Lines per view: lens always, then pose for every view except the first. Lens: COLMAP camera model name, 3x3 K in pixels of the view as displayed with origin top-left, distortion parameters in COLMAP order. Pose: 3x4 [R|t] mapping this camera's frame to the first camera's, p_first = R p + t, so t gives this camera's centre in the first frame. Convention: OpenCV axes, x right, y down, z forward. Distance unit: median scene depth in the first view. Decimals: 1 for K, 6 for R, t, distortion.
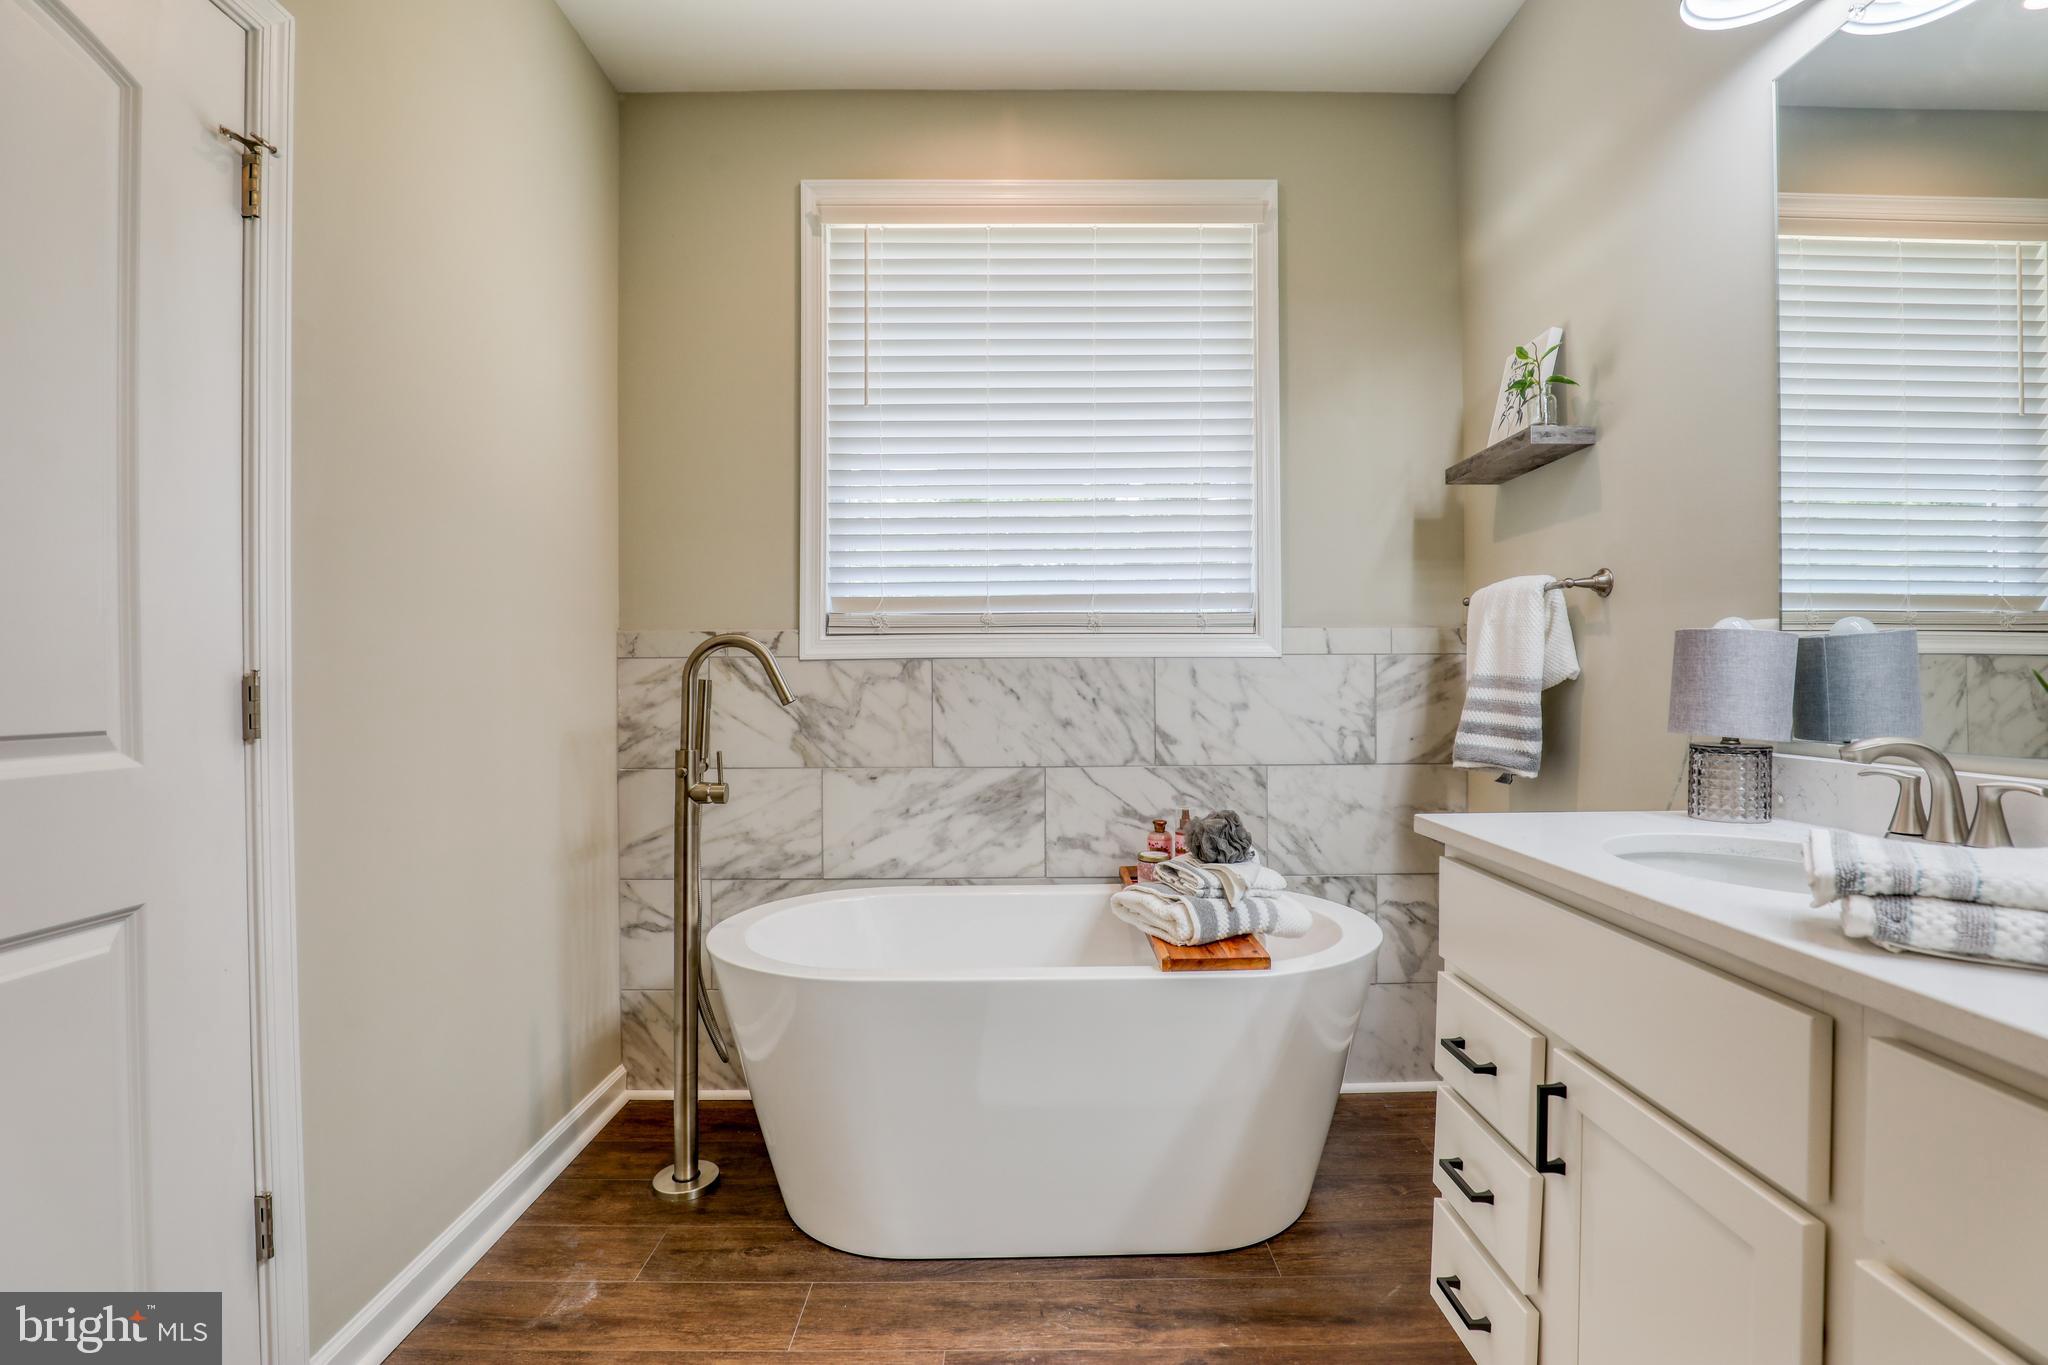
lens RADIAL K [[934.1, 0, 1044.3], [0, 934.1, 685.4], [0, 0, 1]] dist [-0.038734, 0.007918]
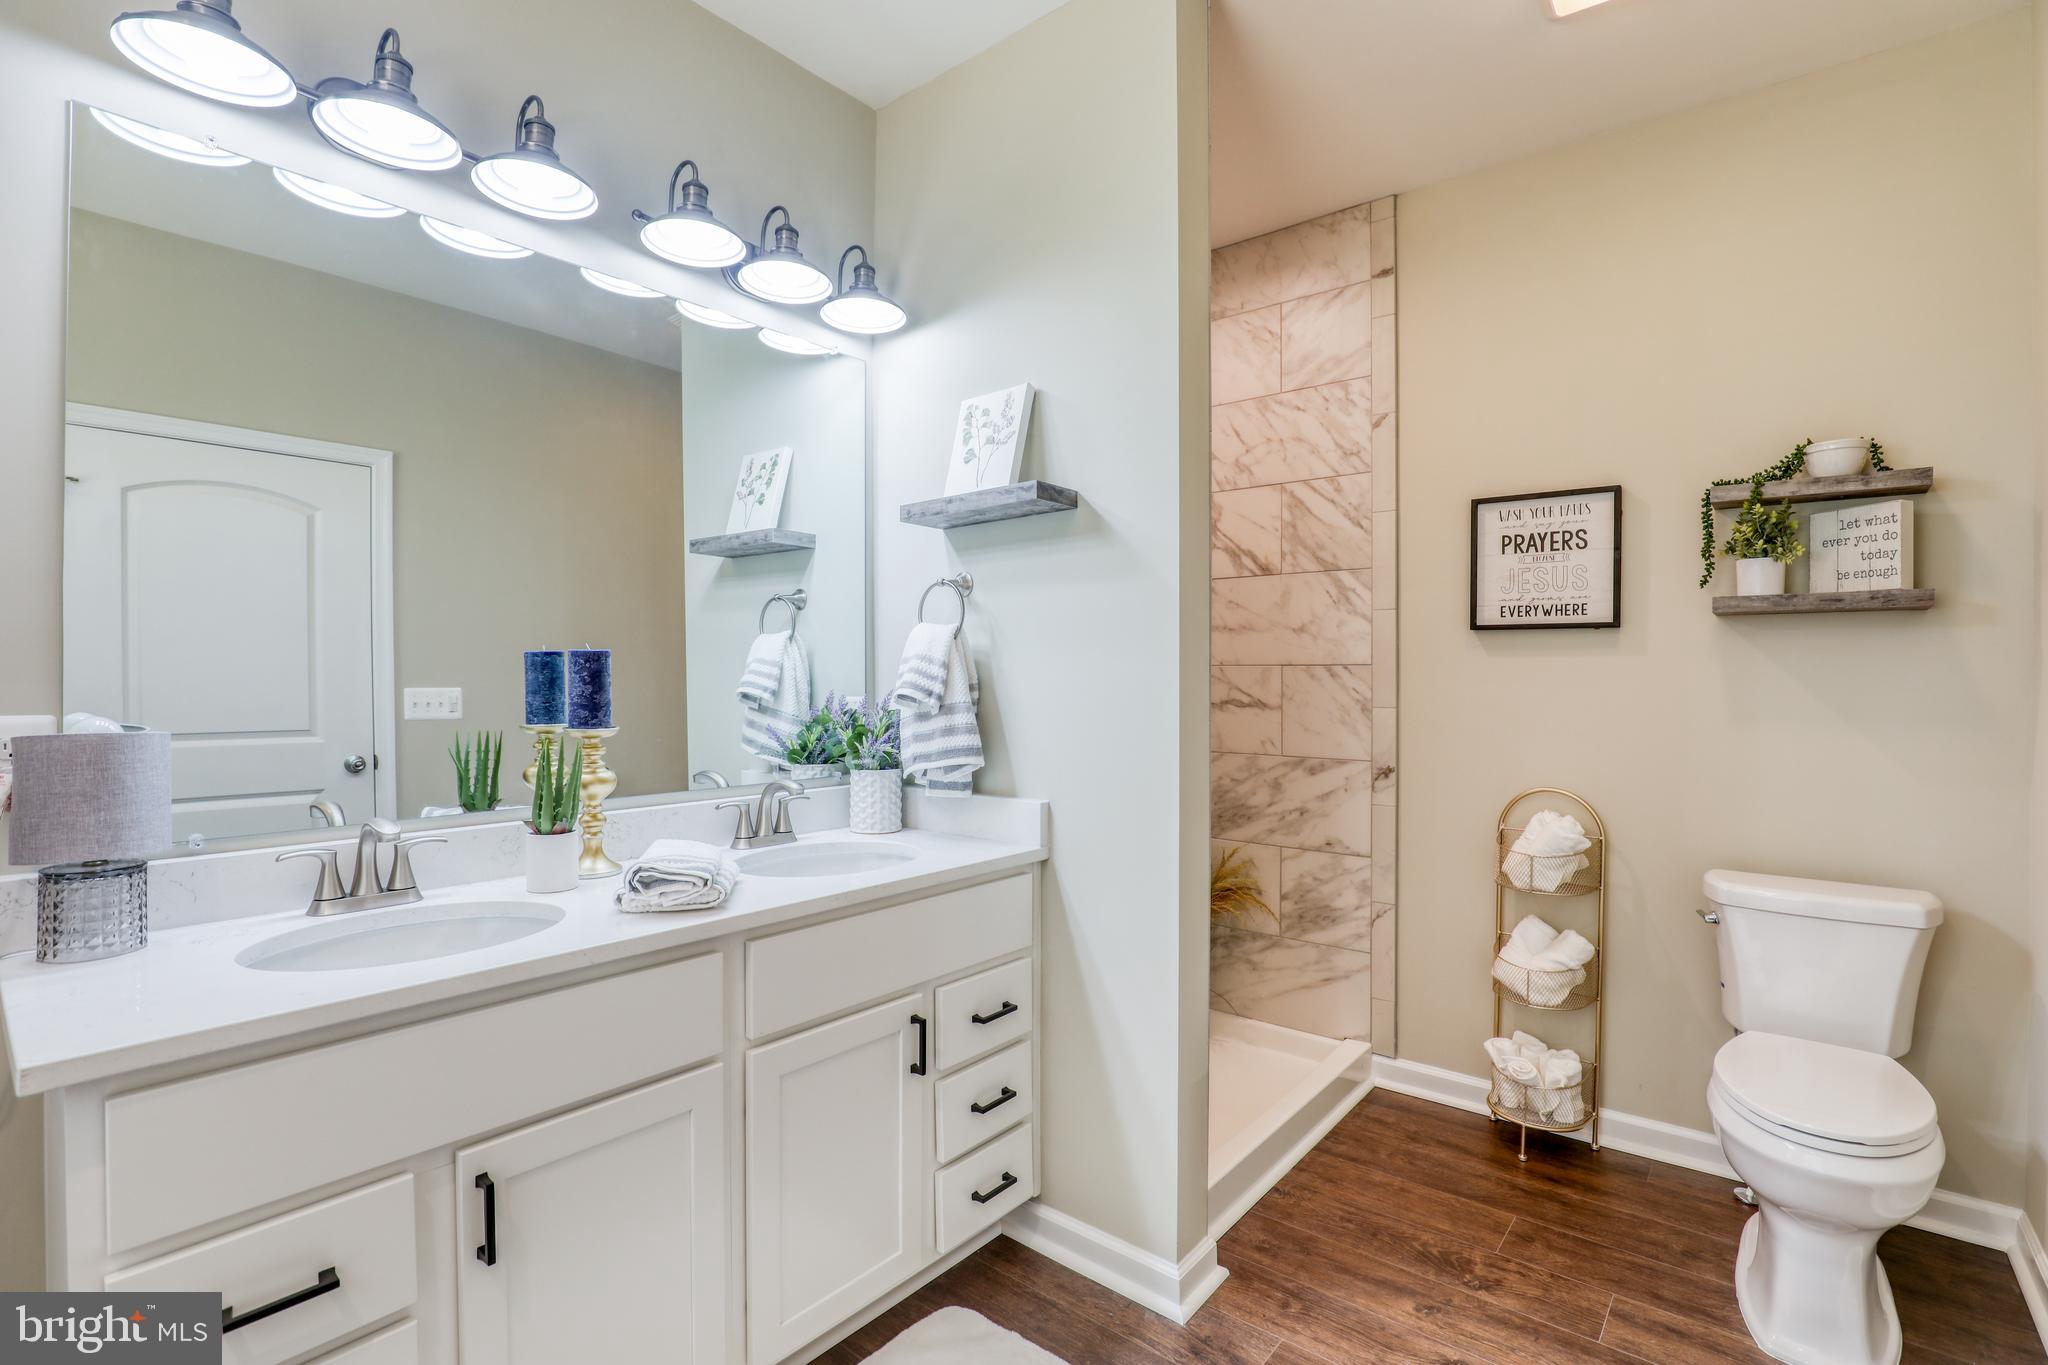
lens RADIAL K [[934.1, 0, 1066.9], [0, 934.1, 682.0], [0, 0, 1]] dist [-0.038734, 0.007918]
pose [[-0.762843, -0.003080, 0.646577, -0.342978], [0.003042, 0.999960, 0.008353, -0.075703], [-0.646577, 0.008339, -0.762803, 0.718356]]
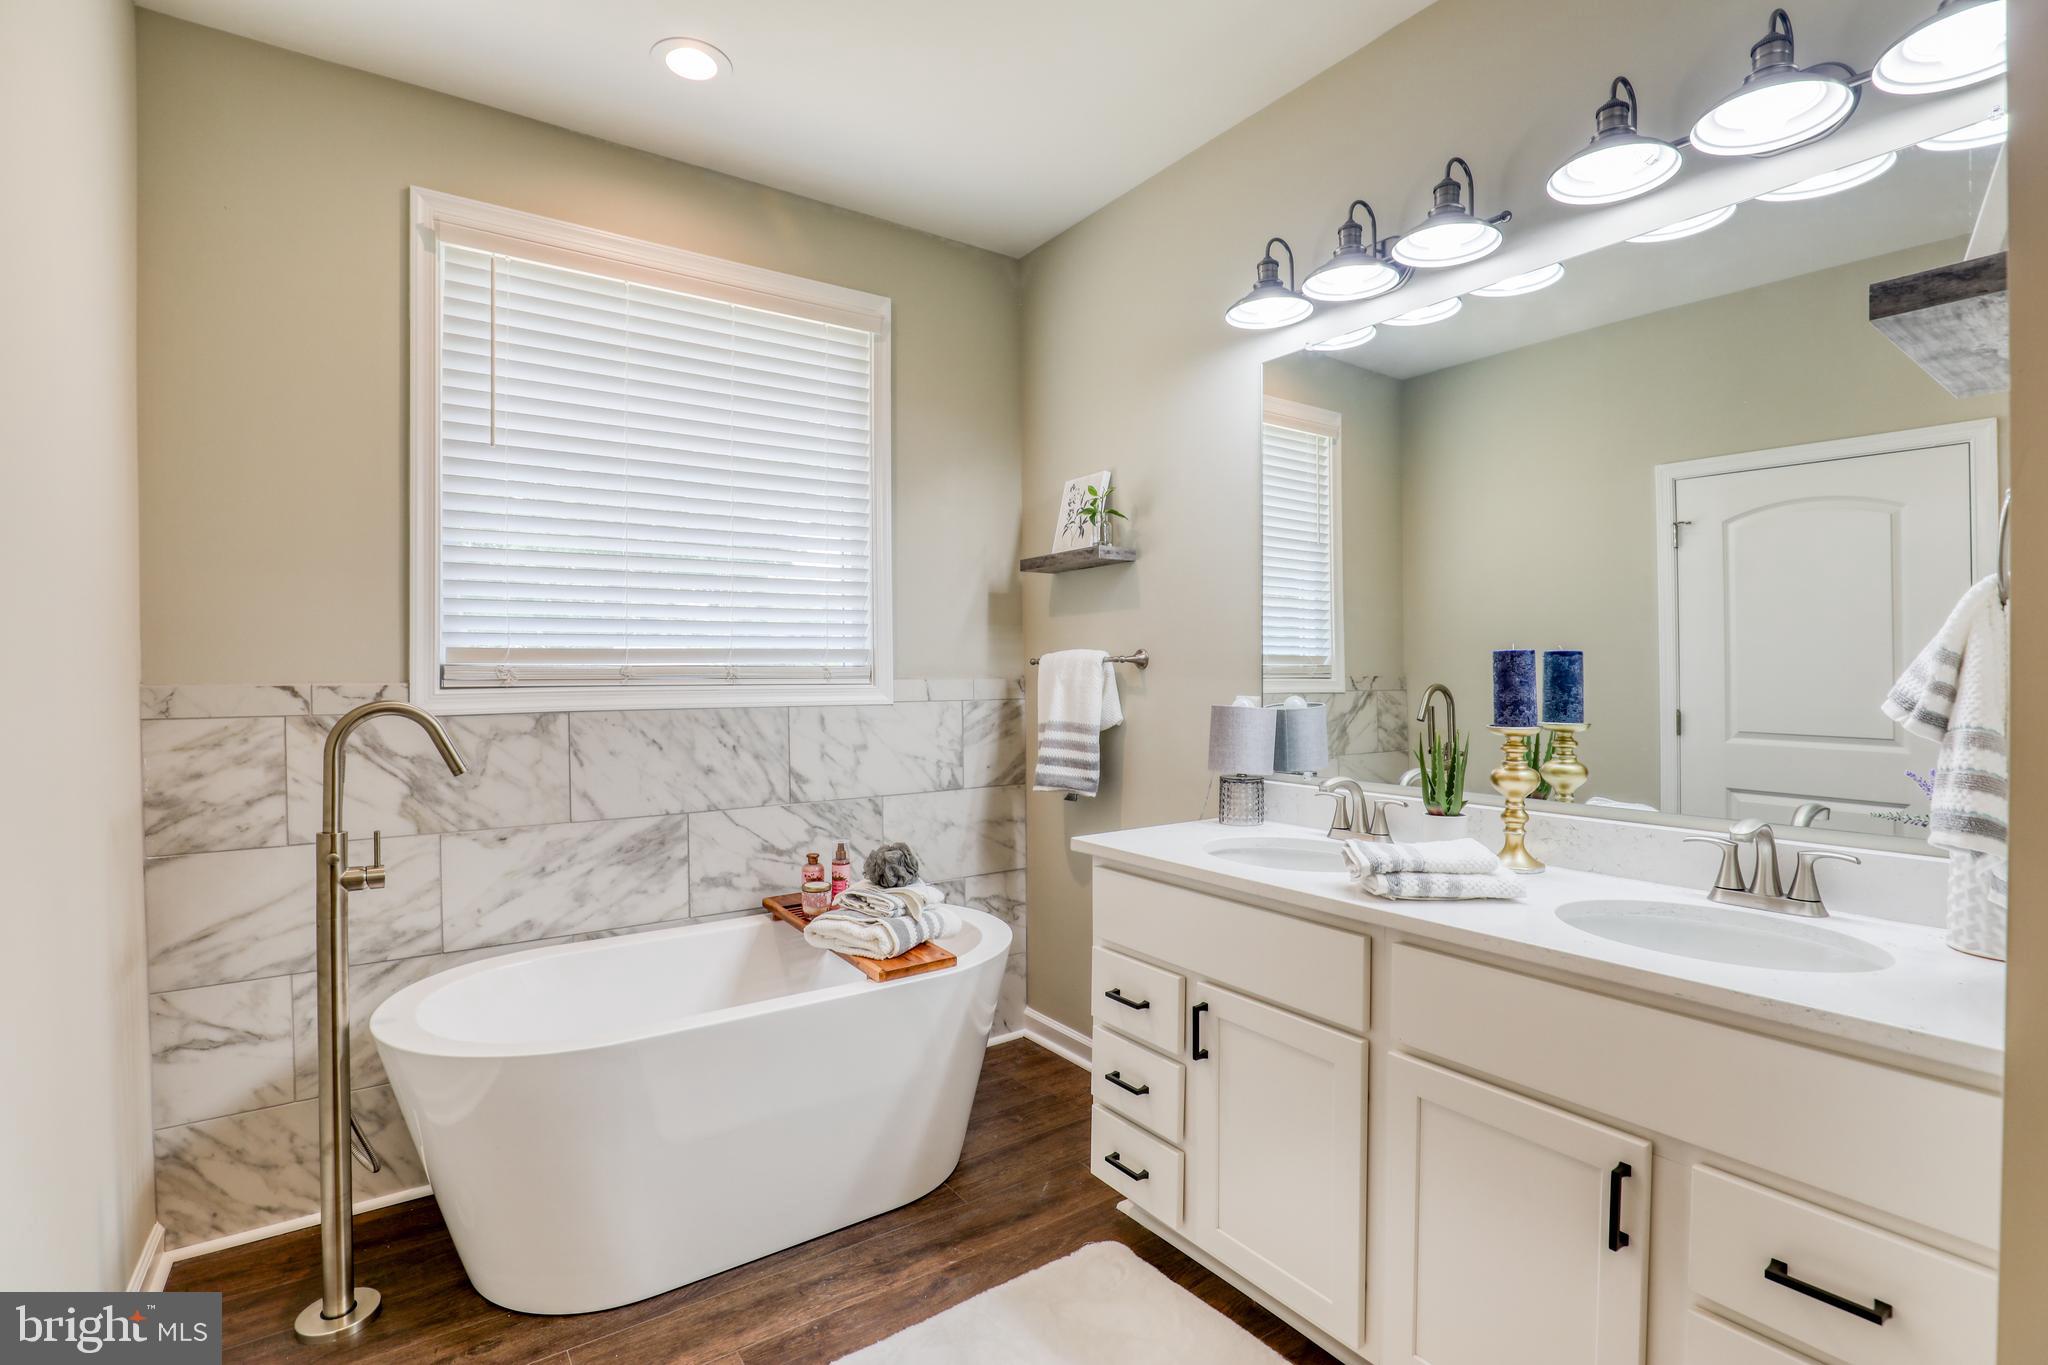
lens RADIAL K [[934.1, 0, 1027.1], [0, 934.1, 686.5], [0, 0, 1]] dist [-0.038734, 0.007918]
pose [[0.828066, -0.008685, 0.560563, -0.327795], [0.005059, 0.999955, 0.008020, -0.074981], [-0.560607, -0.003805, 0.828073, -0.096789]]
